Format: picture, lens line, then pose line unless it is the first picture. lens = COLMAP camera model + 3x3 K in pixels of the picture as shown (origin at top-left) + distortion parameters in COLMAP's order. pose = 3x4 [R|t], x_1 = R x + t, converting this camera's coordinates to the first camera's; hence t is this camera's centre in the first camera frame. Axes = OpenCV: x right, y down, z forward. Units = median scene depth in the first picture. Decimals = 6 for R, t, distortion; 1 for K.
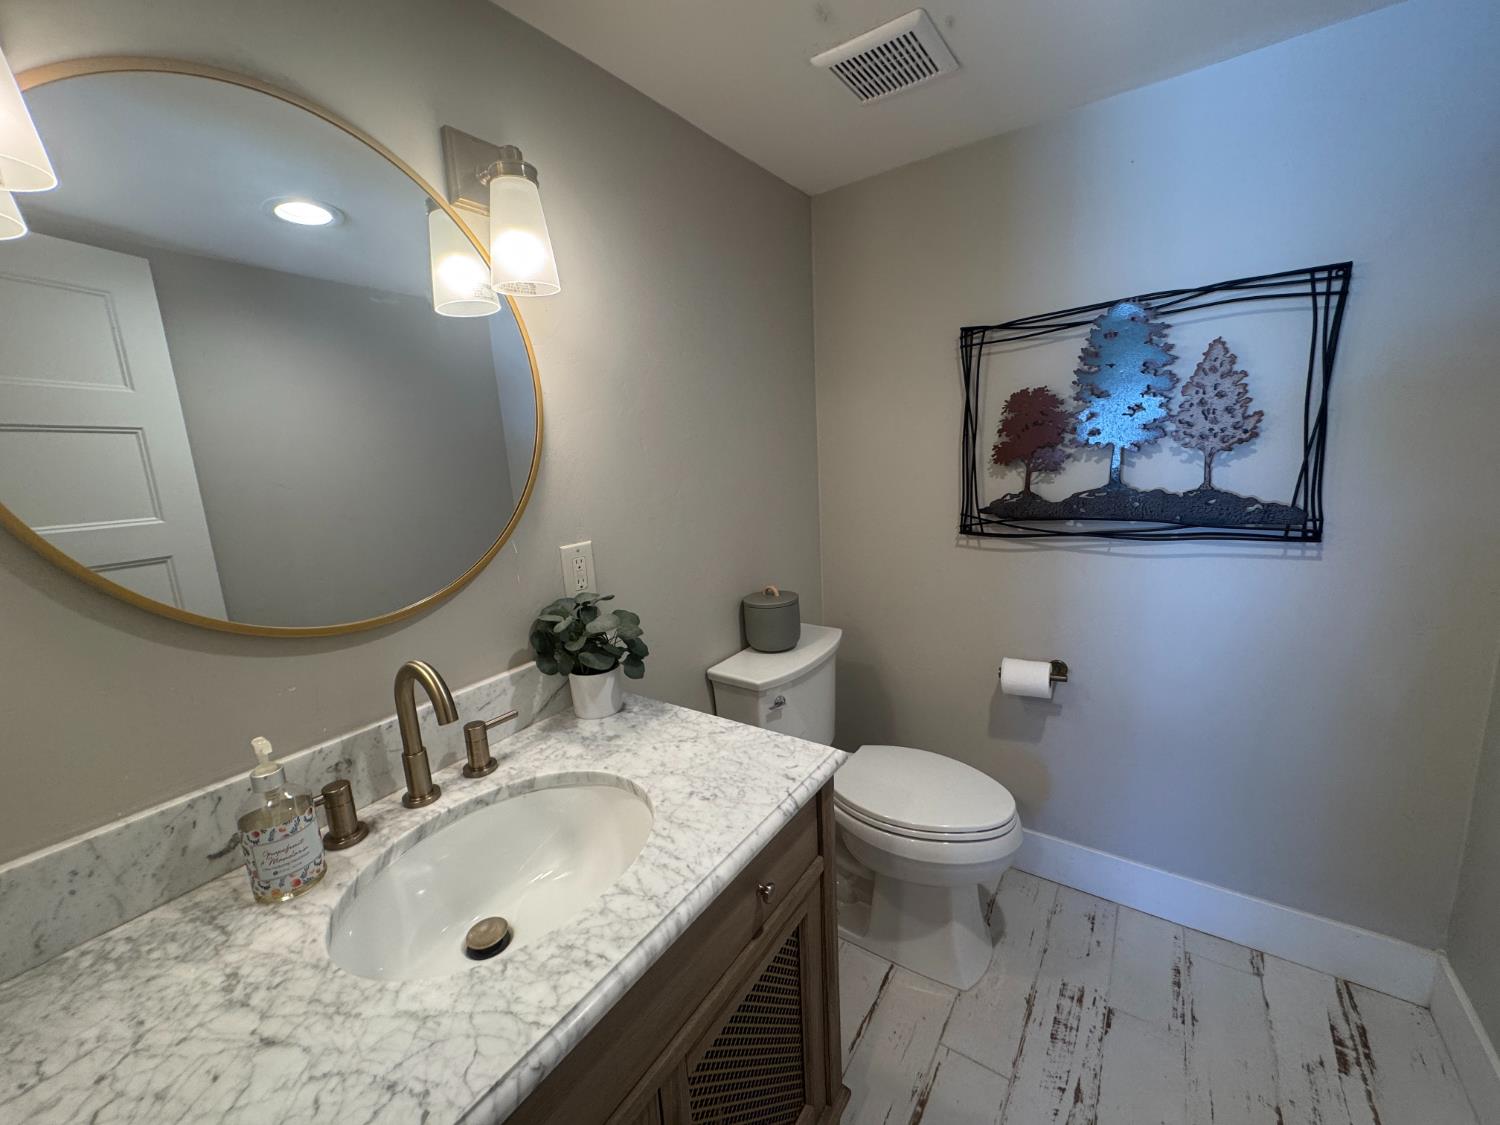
lens RADIAL K [[596.5, 0, 742.1], [0, 596.5, 560.9], [0, 0, 1]] dist [0.000465, -0.000039]
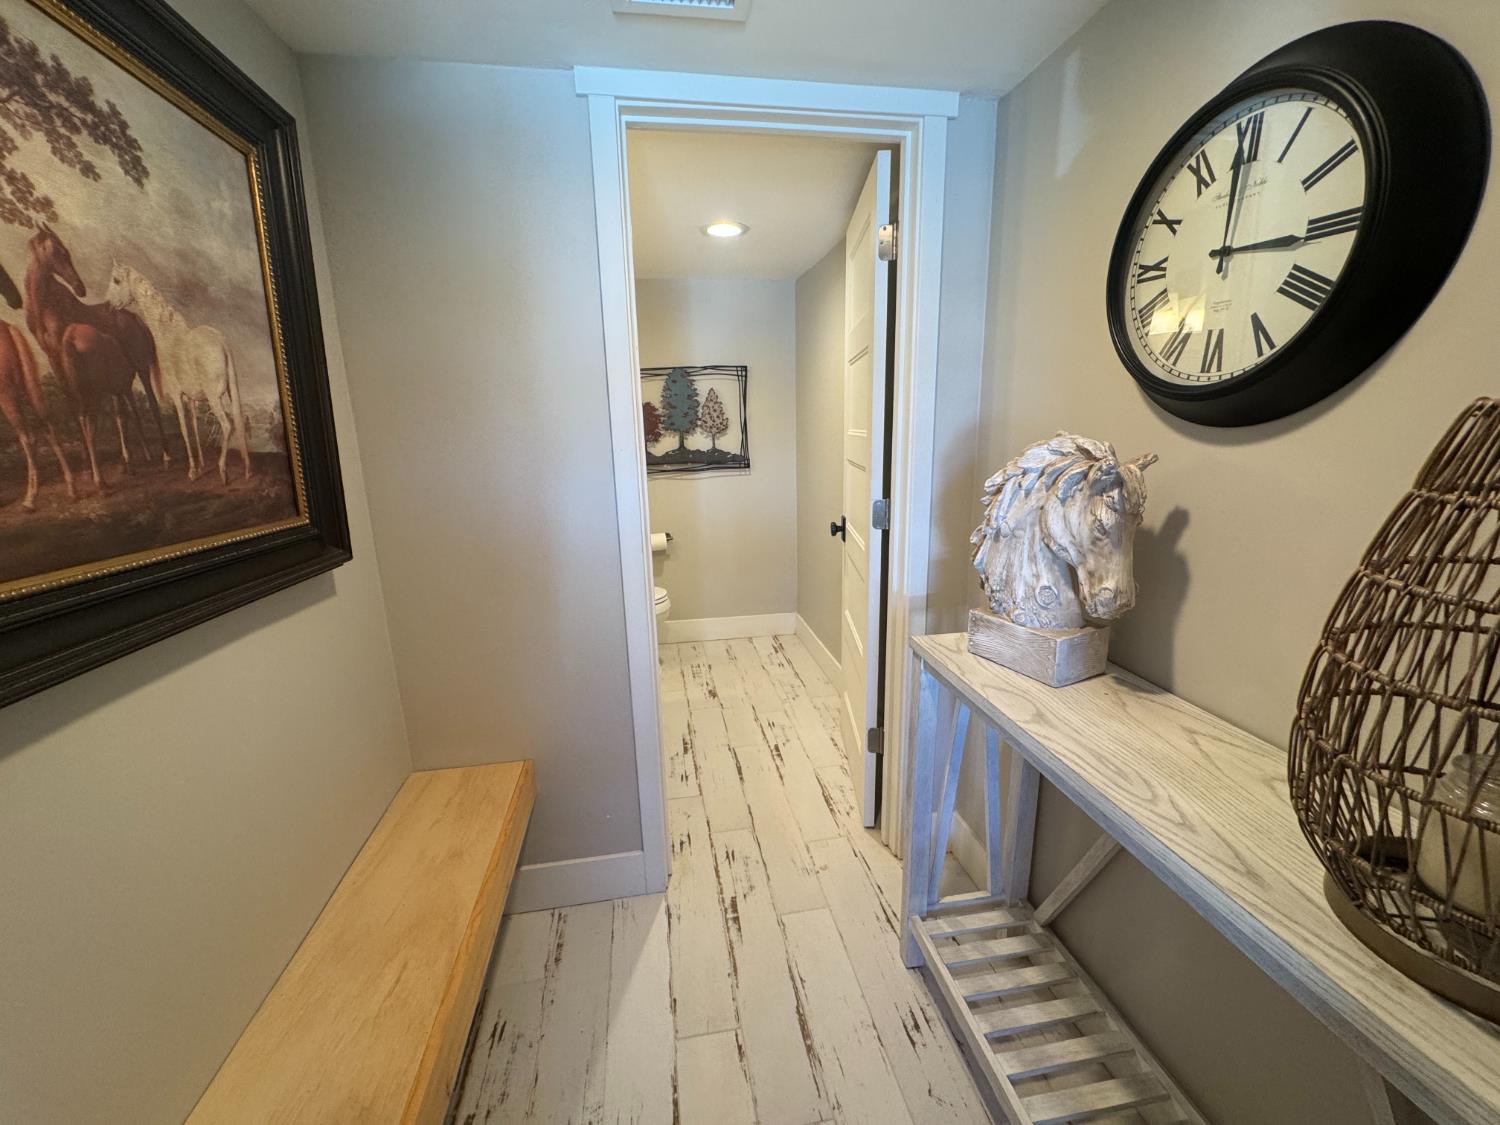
lens RADIAL K [[596.5, 0, 746.1], [0, 596.5, 557.4], [0, 0, 1]] dist [0.000465, -0.000039]
pose [[0.708003, -0.107144, 0.698034, -0.903427], [0.113192, 0.992862, 0.037589, 0.249670], [-0.697079, 0.052398, 0.715077, -0.835561]]
